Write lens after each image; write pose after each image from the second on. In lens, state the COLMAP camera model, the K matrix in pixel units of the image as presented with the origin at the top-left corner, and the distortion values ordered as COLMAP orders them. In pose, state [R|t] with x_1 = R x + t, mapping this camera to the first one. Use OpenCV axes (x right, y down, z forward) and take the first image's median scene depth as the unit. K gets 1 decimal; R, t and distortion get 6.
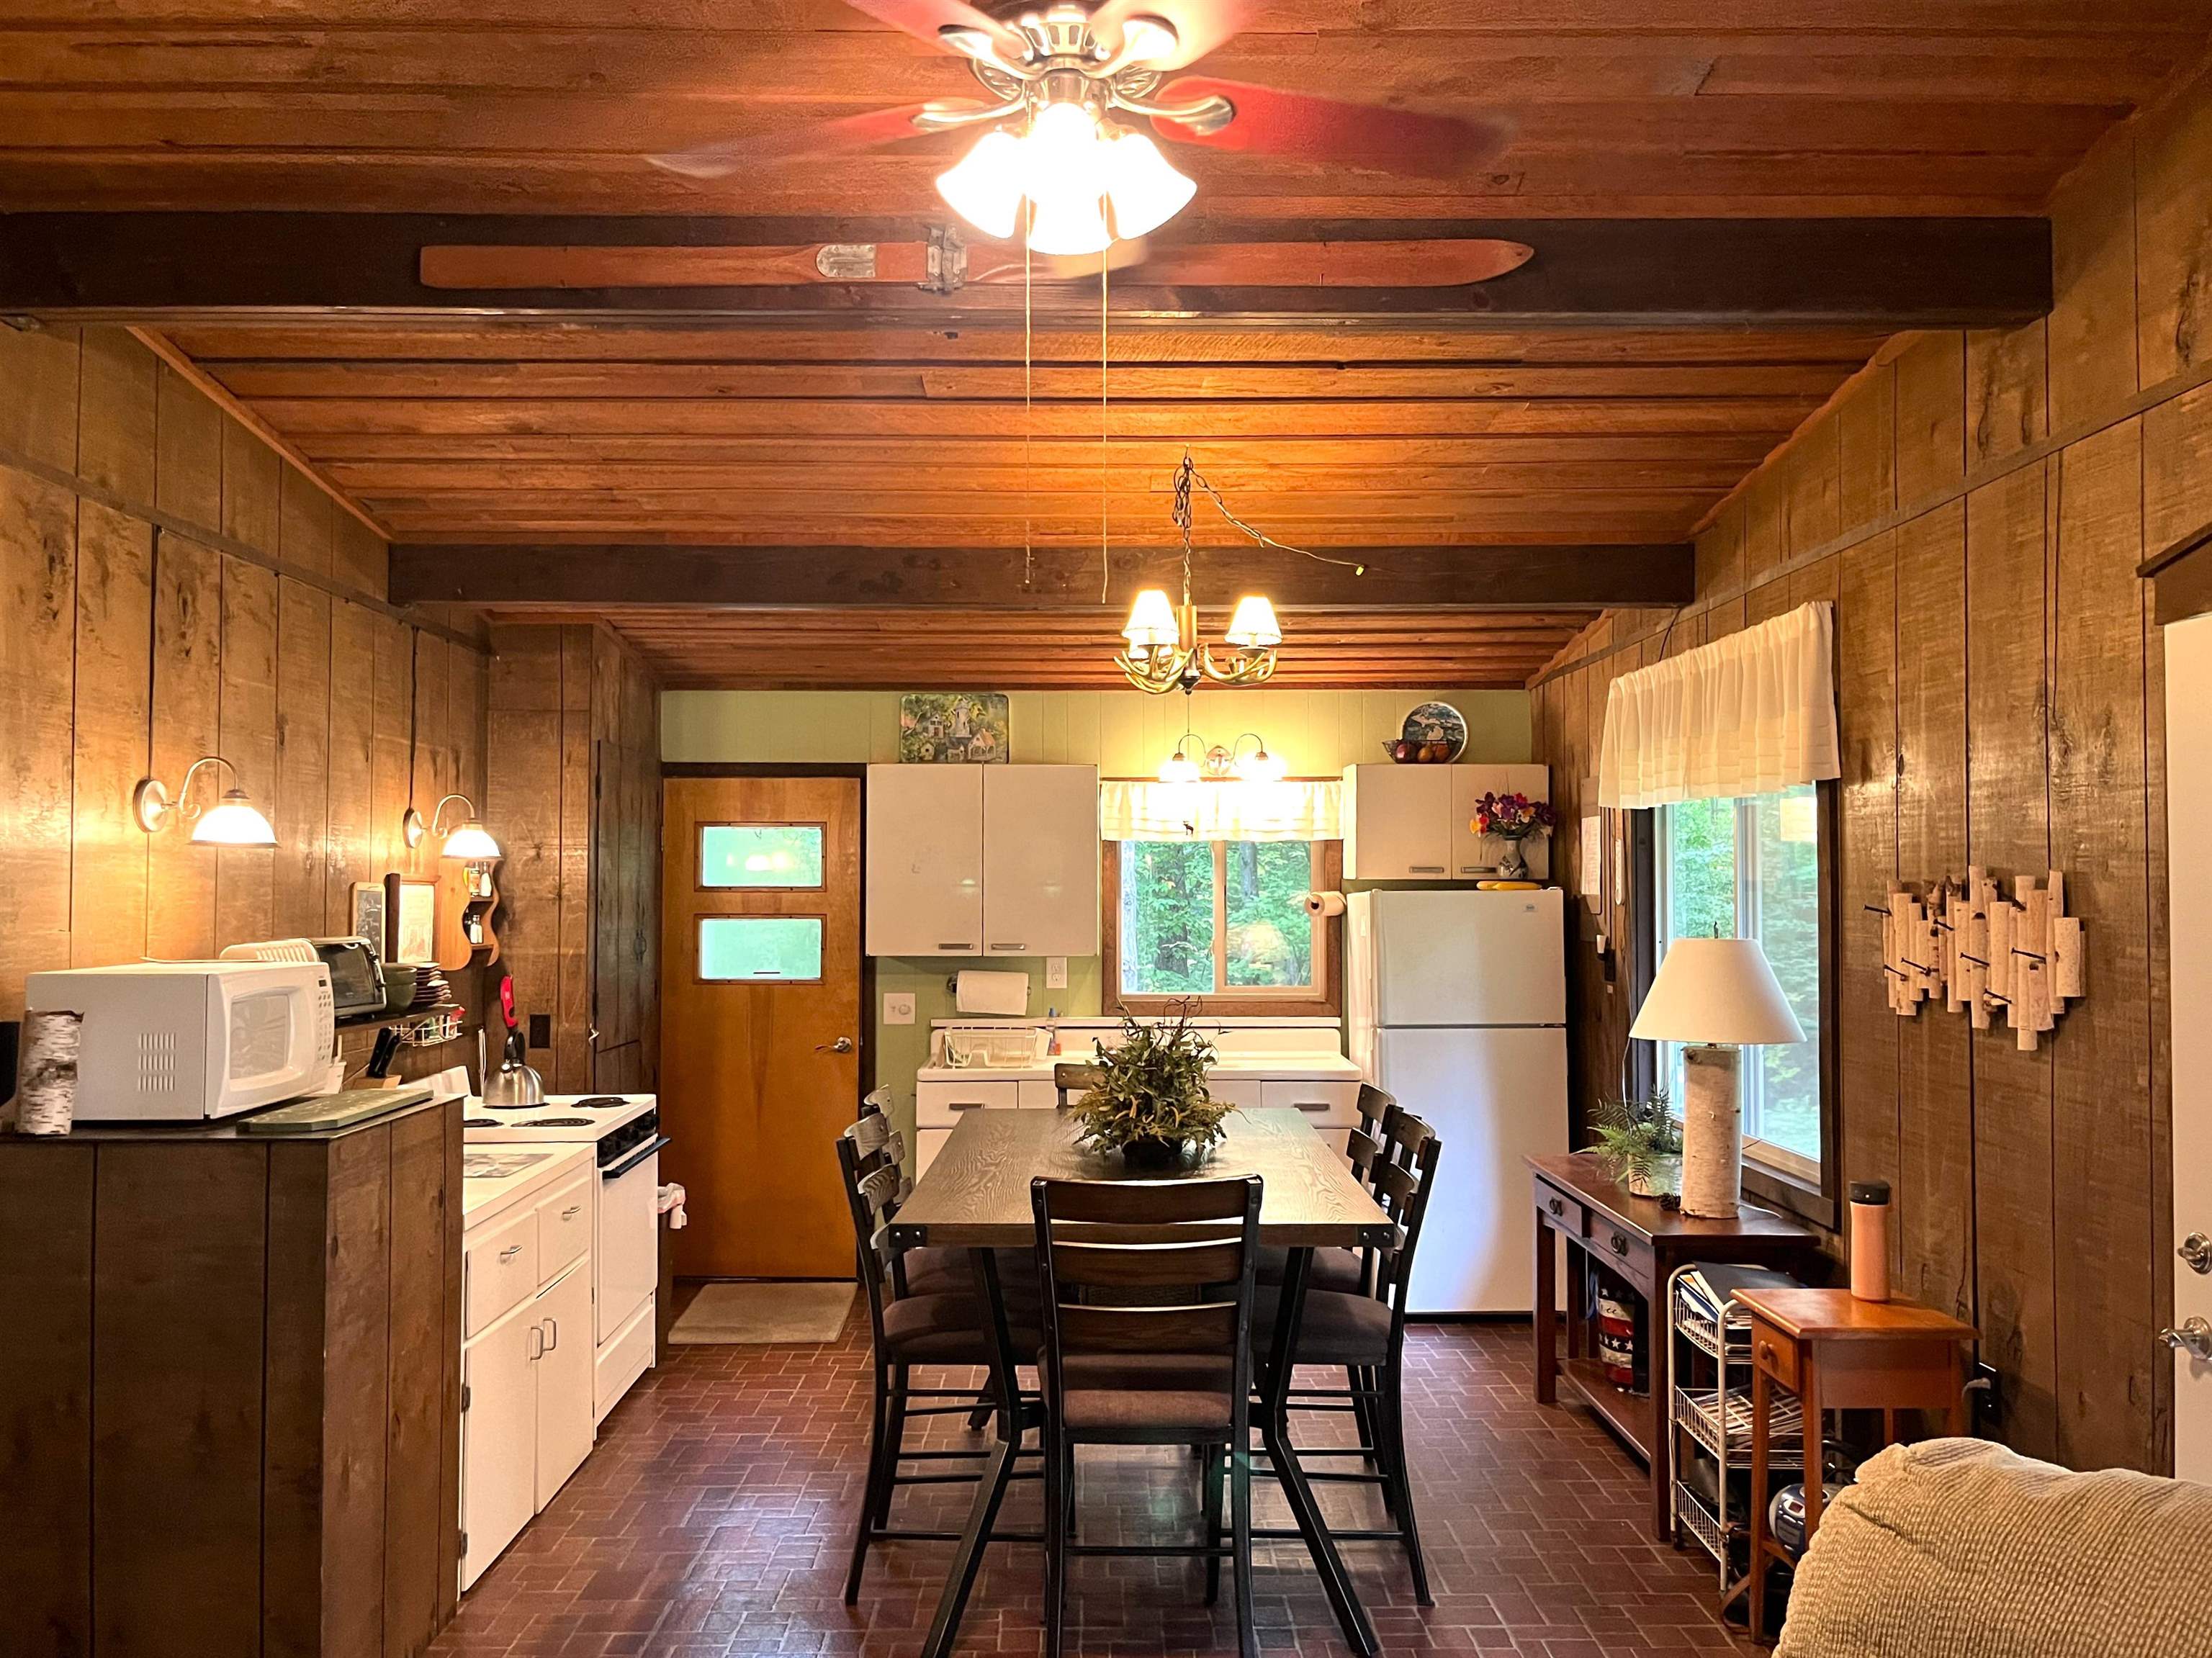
lens RADIAL K [[1794.4, 0, 1106.0], [0, 1794.4, 829.0], [0, 0, 1]] dist [0.085352, -0.123204]
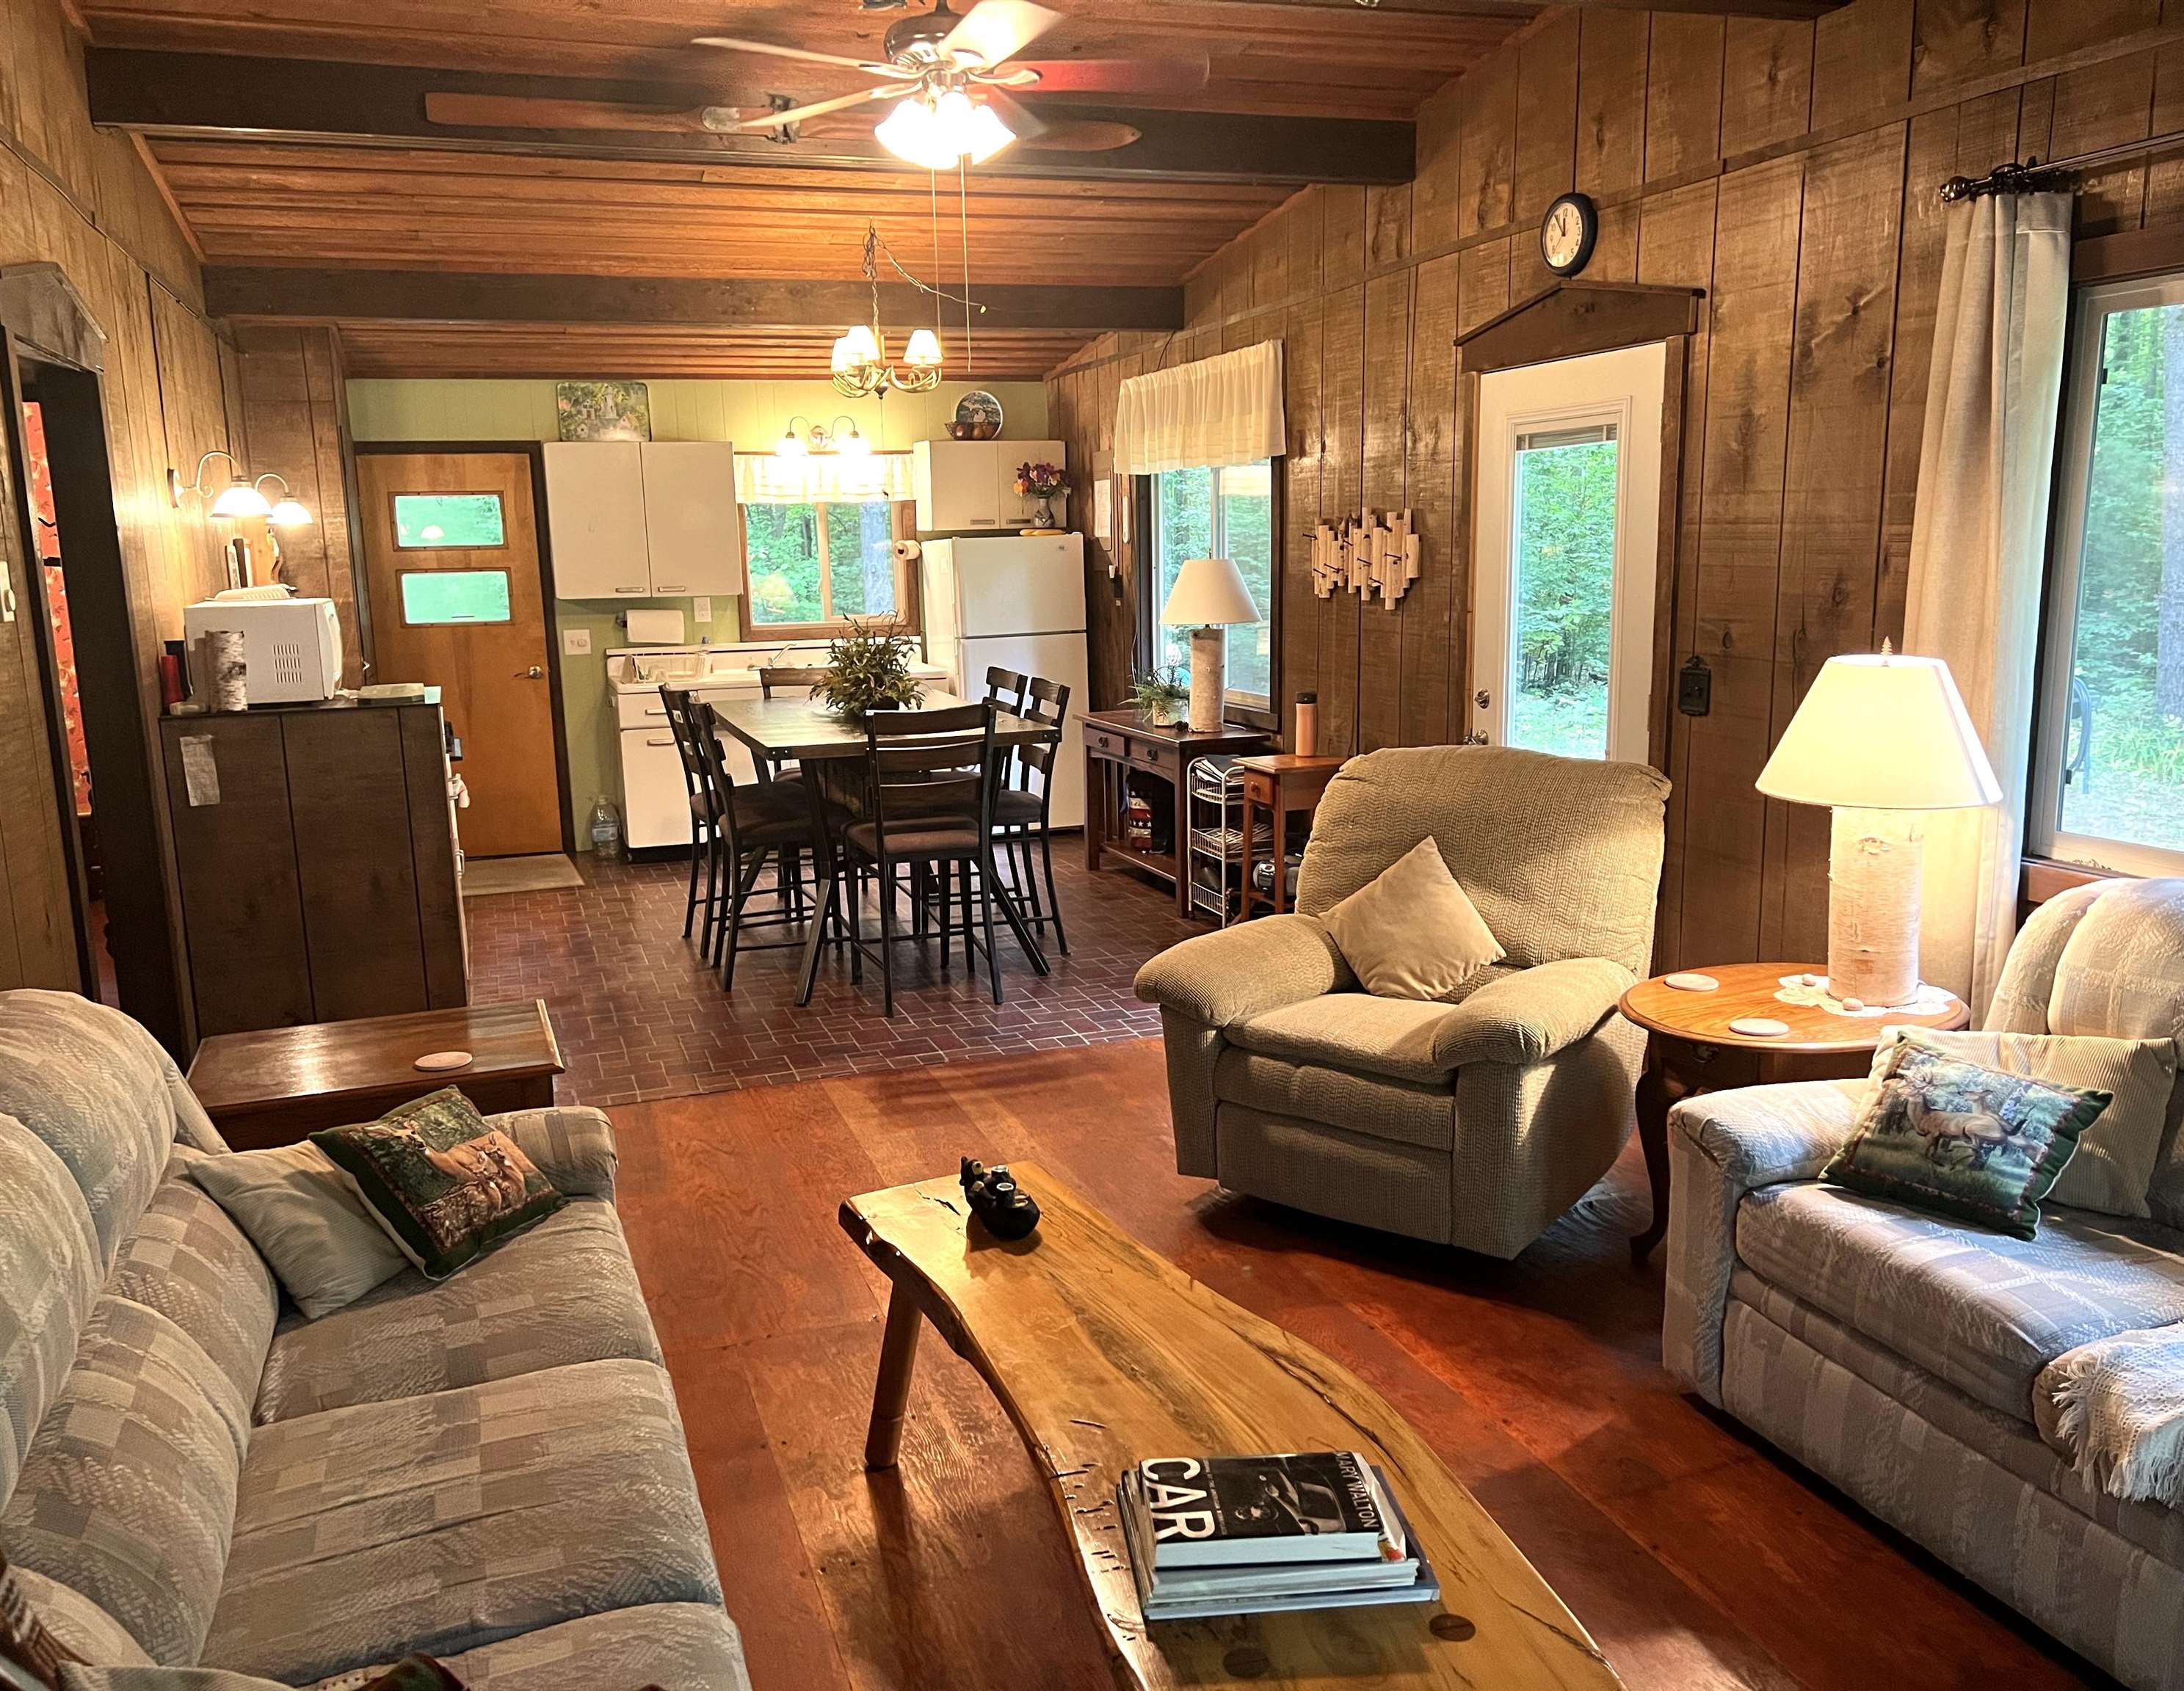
lens RADIAL K [[1634.5, 0, 1092.0], [0, 1634.5, 845.5], [0, 0, 1]] dist [0.142761, -0.241079]
pose [[0.949507, -0.084795, 0.302069, -0.211226], [0.018775, 0.976417, 0.215076, -0.006394], [-0.313183, -0.198544, 0.928707, -0.347811]]
